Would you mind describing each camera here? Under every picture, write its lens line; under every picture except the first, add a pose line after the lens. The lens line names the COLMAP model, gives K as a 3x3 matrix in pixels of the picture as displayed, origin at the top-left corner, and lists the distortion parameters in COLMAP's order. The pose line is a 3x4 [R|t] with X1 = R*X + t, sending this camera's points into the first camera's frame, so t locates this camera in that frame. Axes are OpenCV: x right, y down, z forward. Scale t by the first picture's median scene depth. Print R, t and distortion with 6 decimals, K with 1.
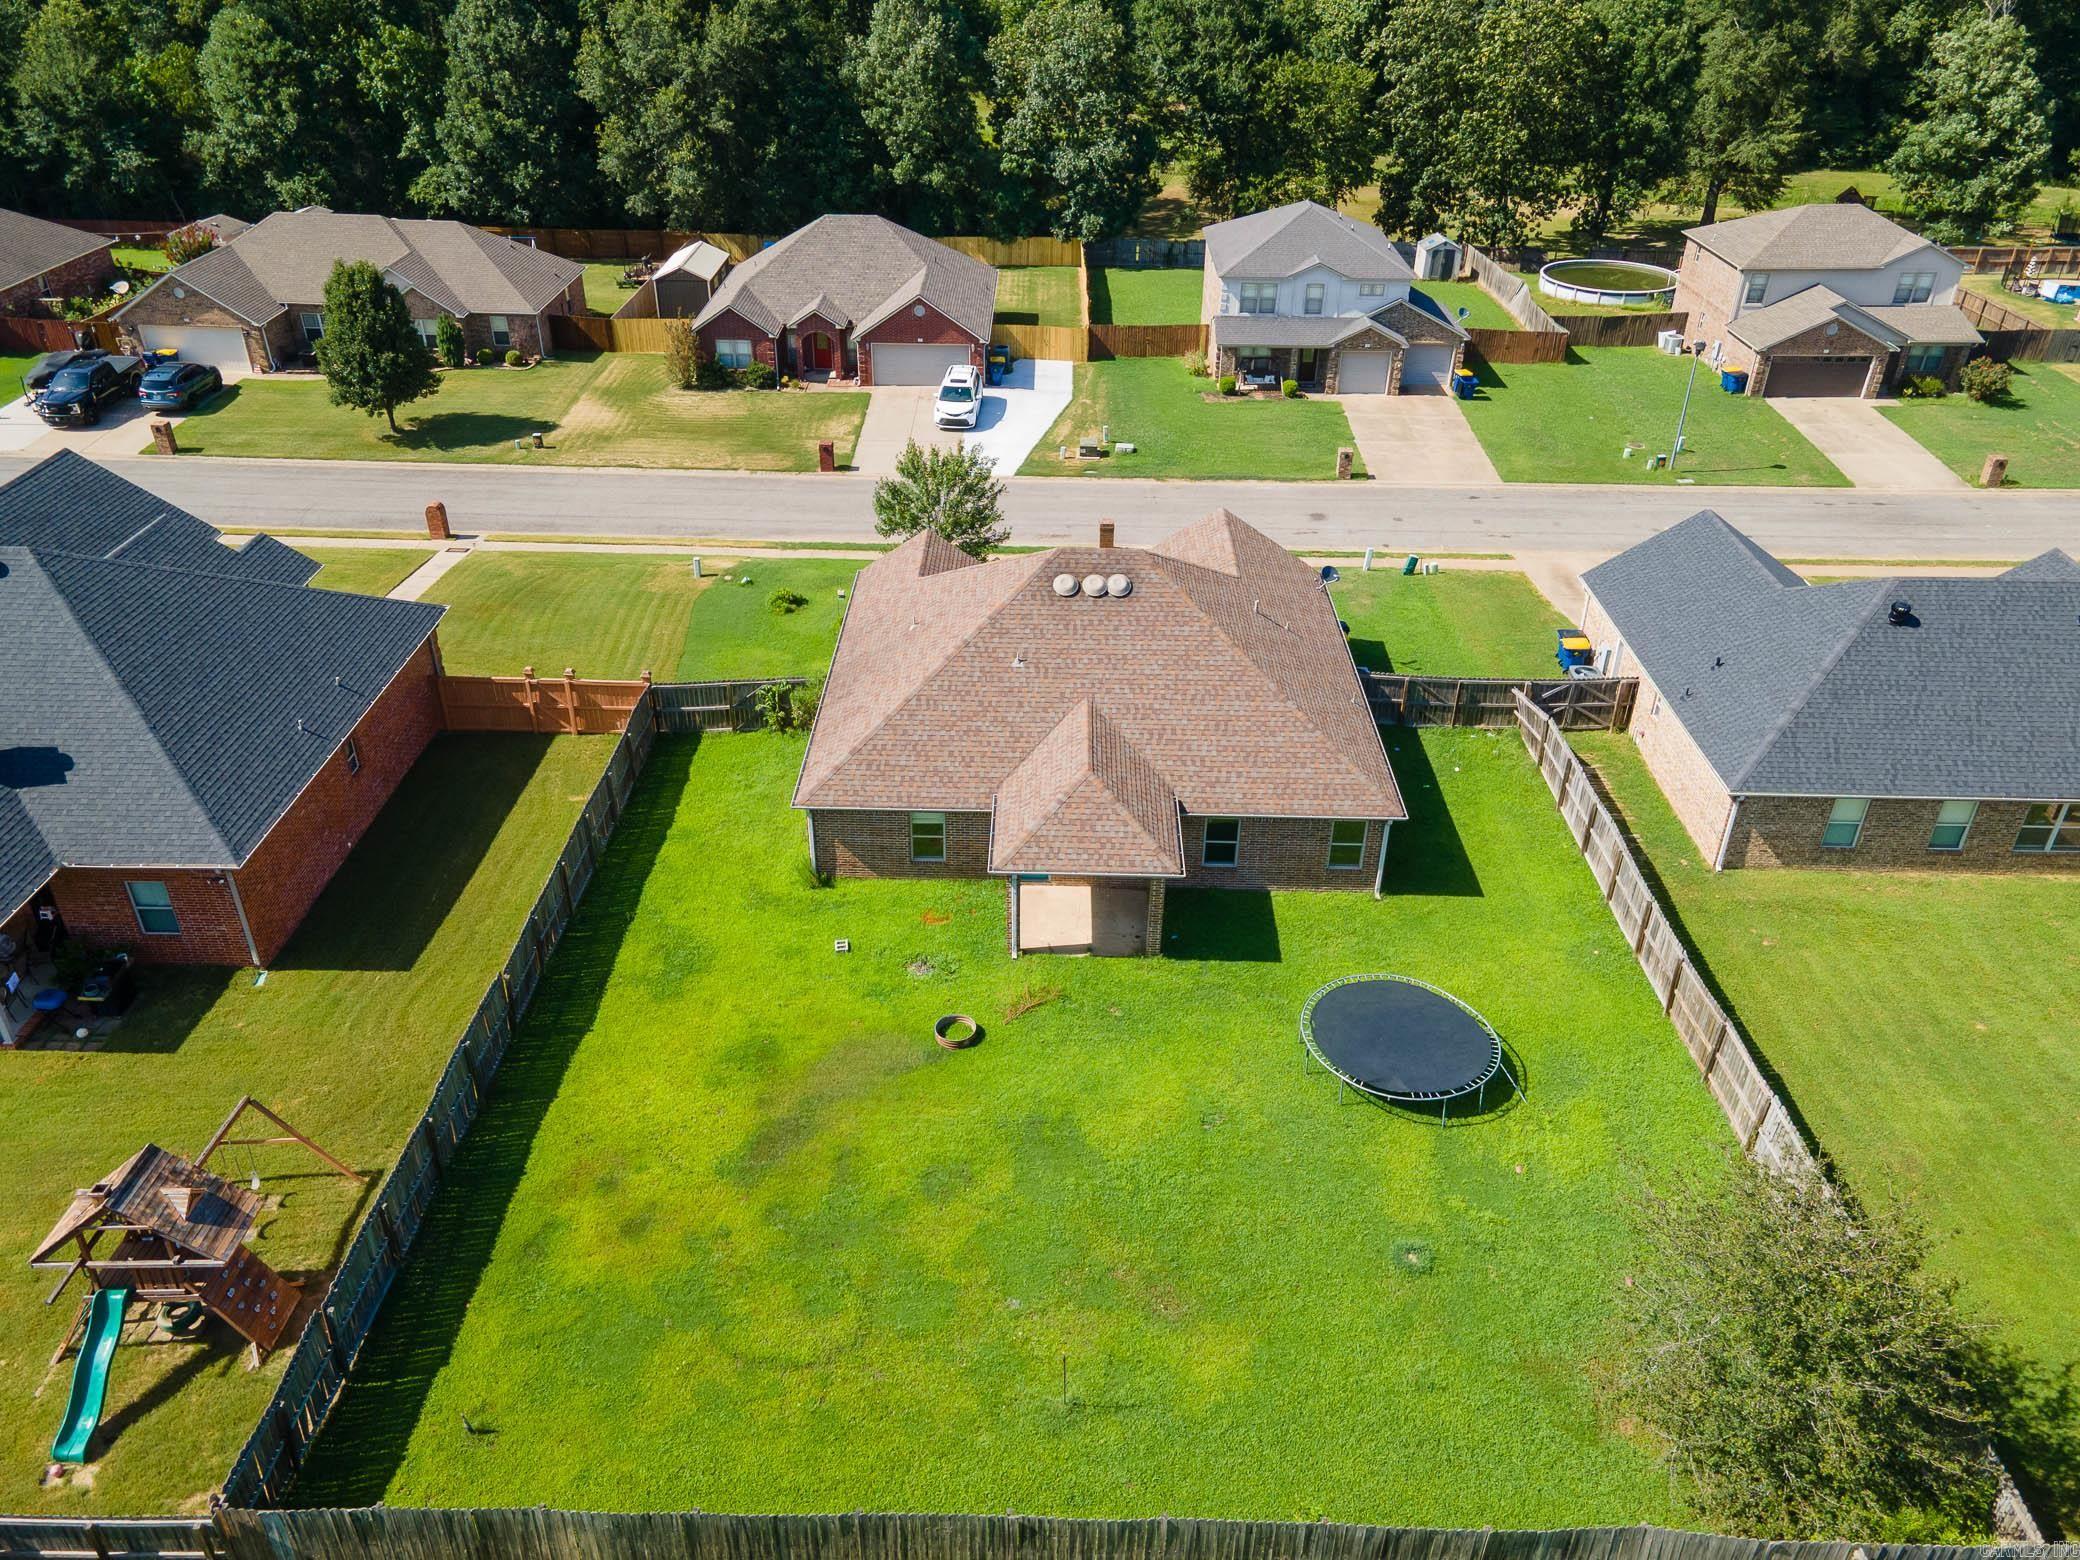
lens RADIAL K [[1552.8, 0, 1031.2], [0, 1552.8, 780.5], [0, 0, 1]] dist [0.044883, 0.002189]
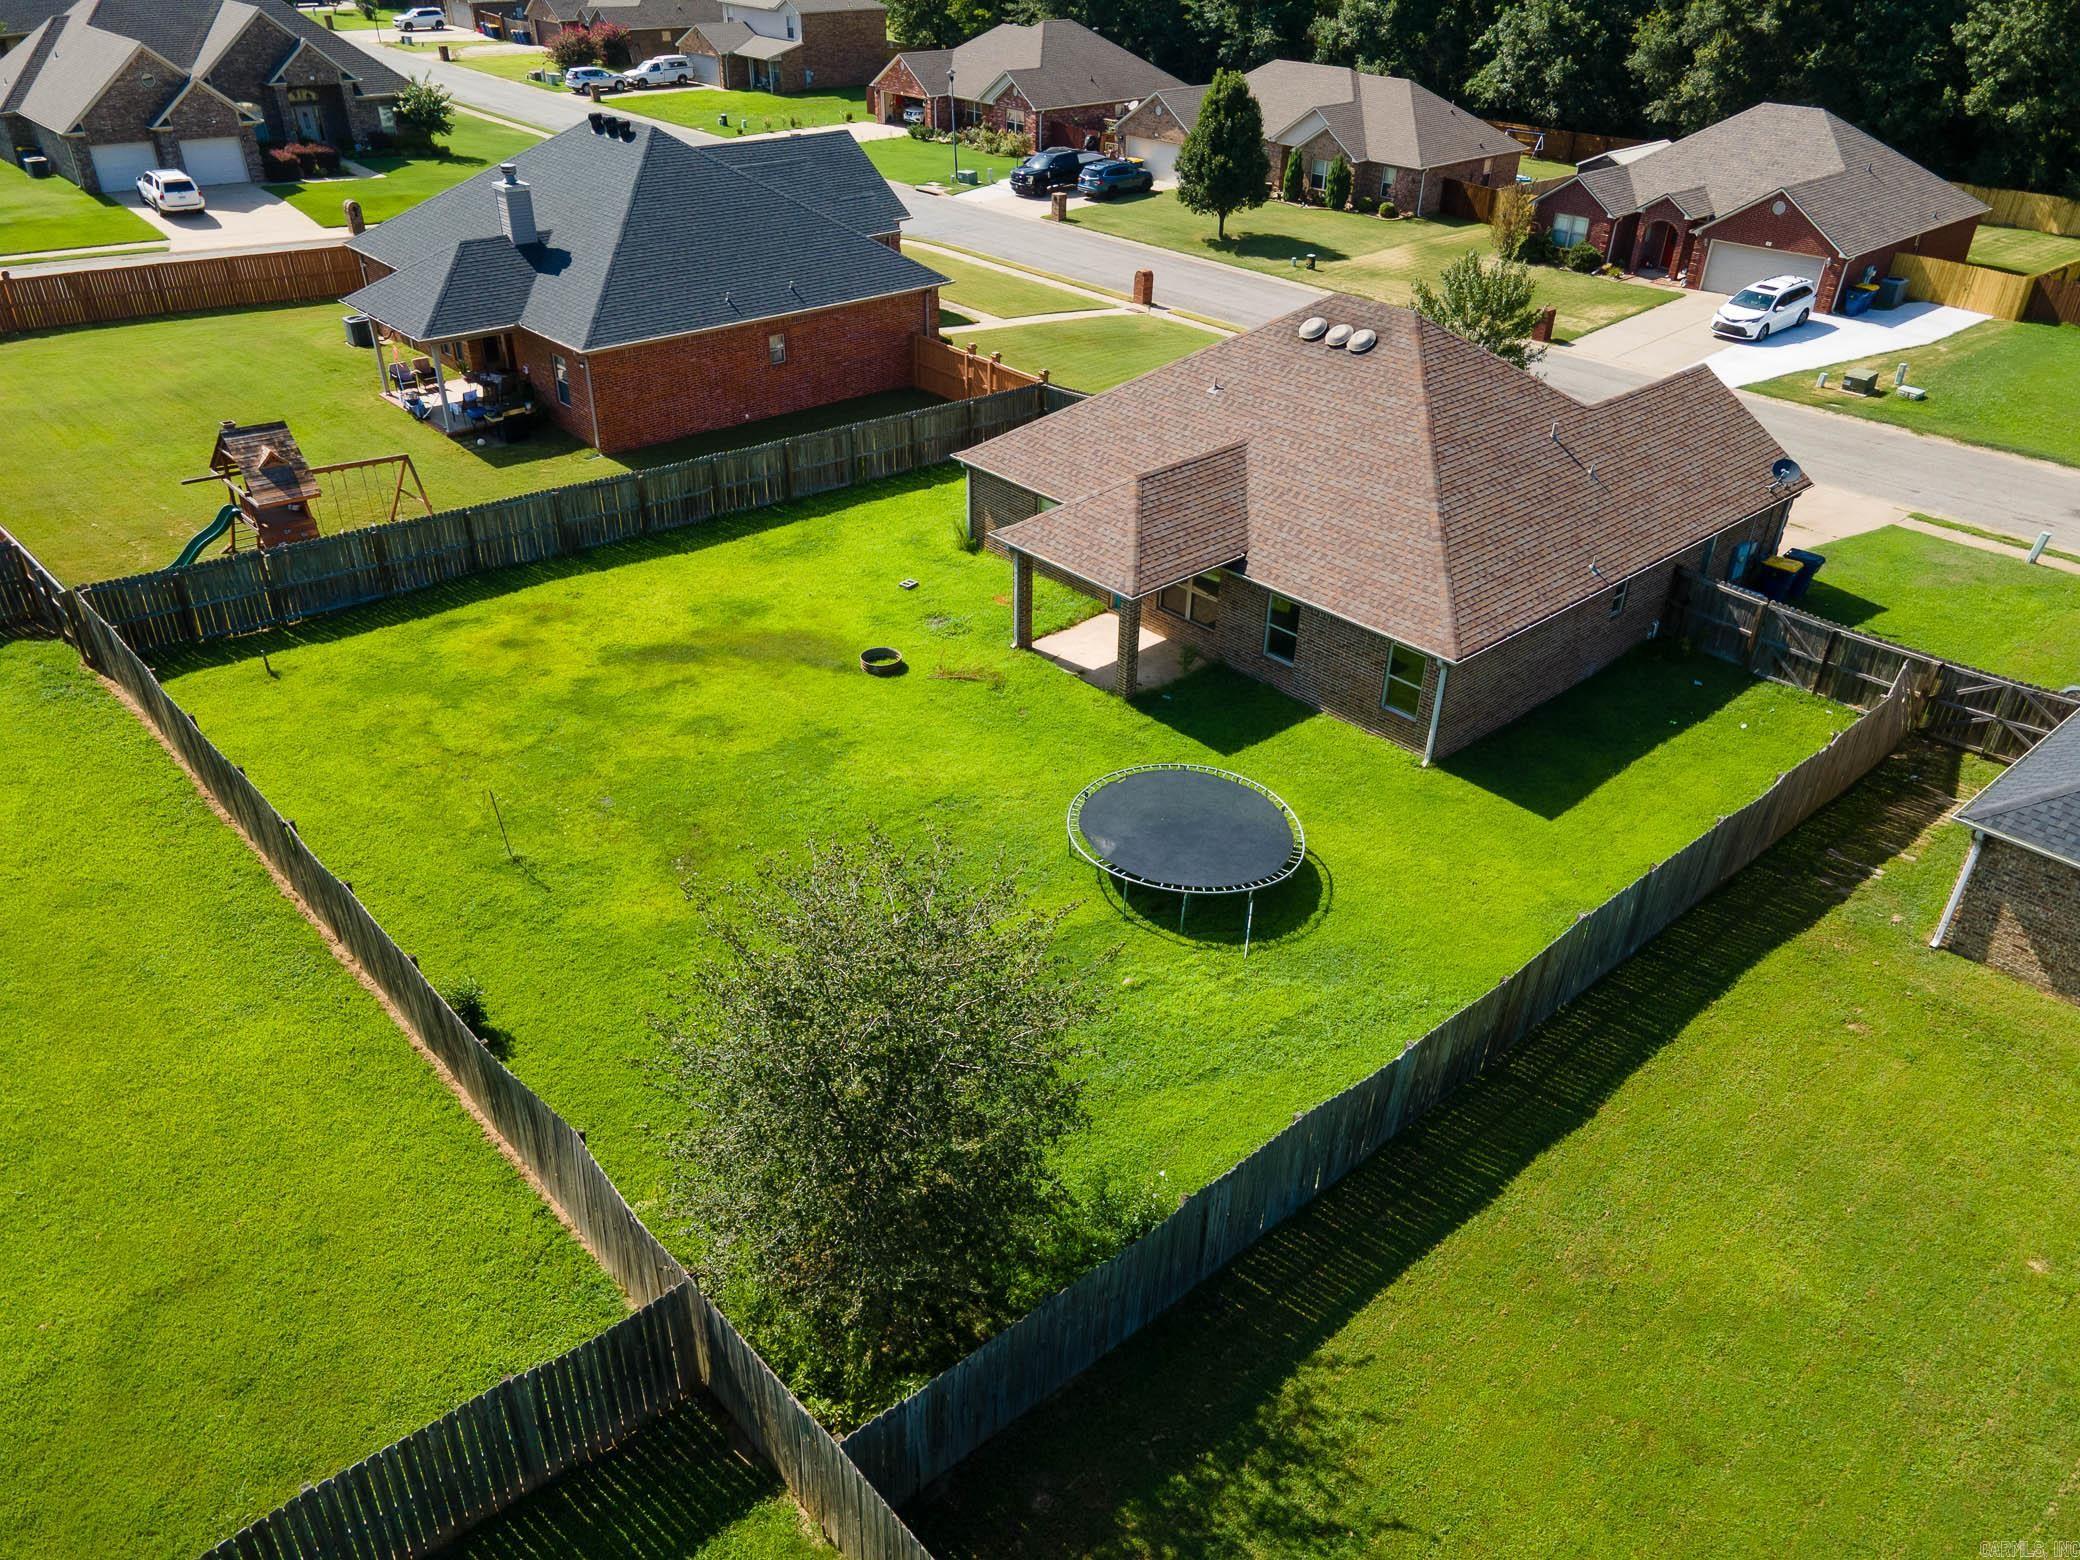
lens RADIAL K [[1515.7, 0, 1027.5], [0, 1515.7, 774.1], [0, 0, 1]] dist [0.029495, 0.035479]
pose [[0.679962, 0.380873, -0.626568, 0.327145], [-0.388432, 0.911863, 0.132763, 0.031540], [0.621910, 0.153106, 0.767976, 0.163802]]
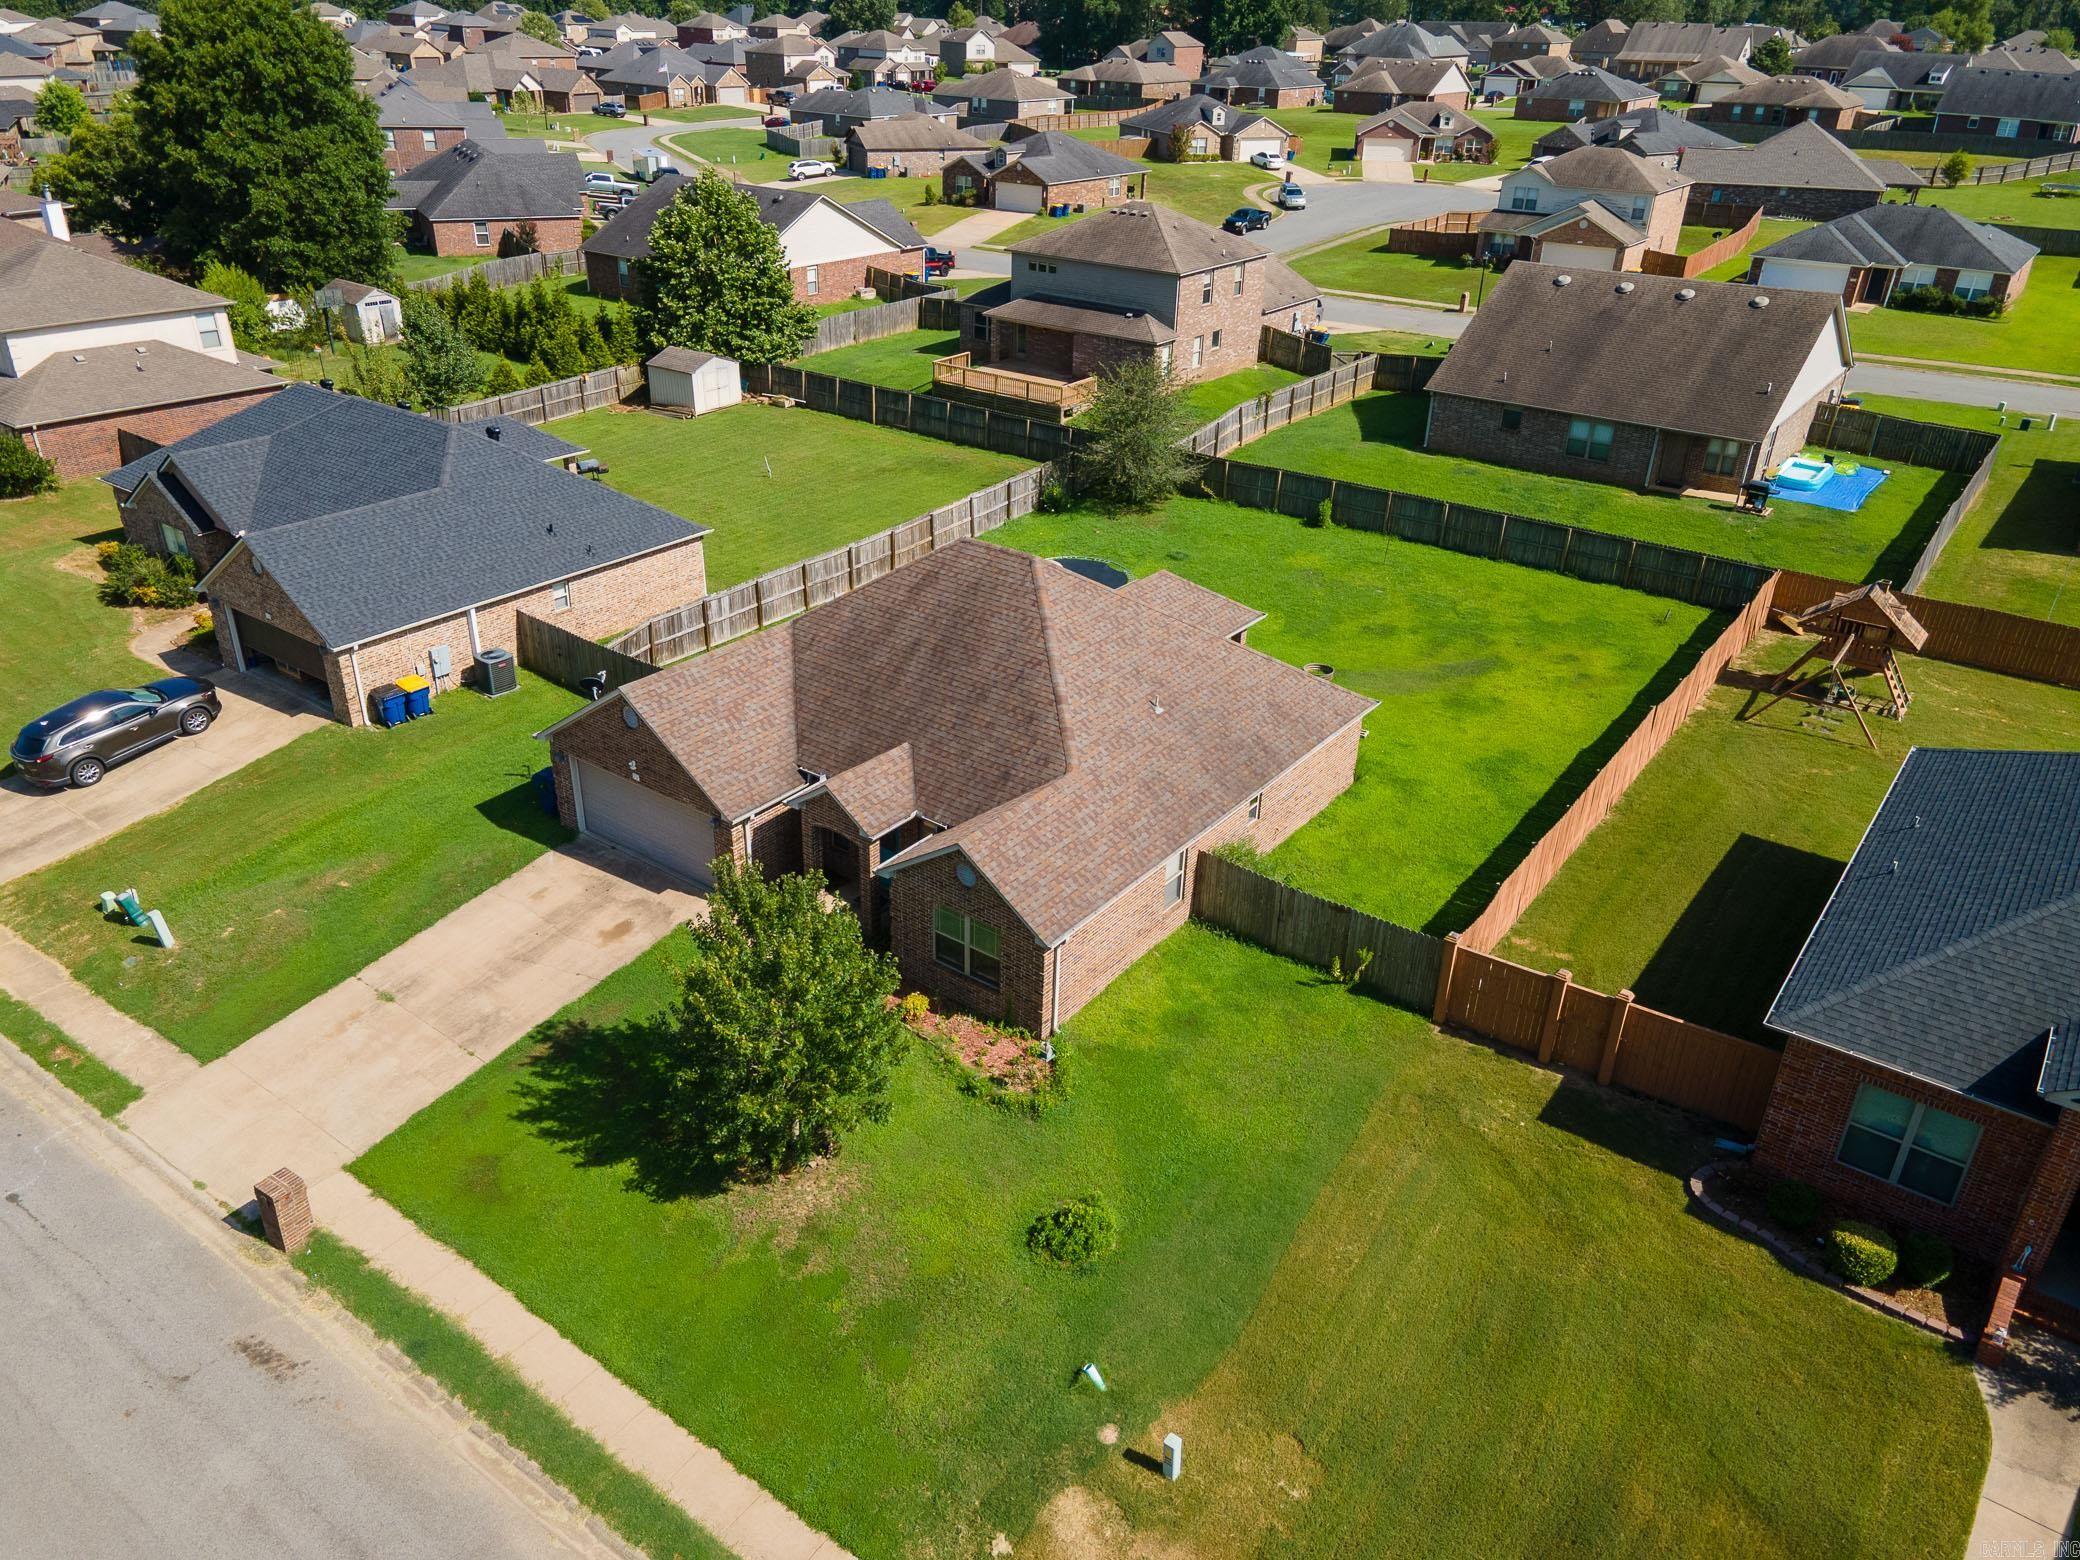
lens RADIAL K [[1515.7, 0, 1027.5], [0, 1515.7, 774.1], [0, 0, 1]] dist [0.029495, 0.035479]
pose [[-0.813018, -0.294386, 0.502334, -0.272980], [0.275073, 0.566202, 0.777014, -0.457270], [-0.513164, 0.769904, -0.379354, 0.863415]]
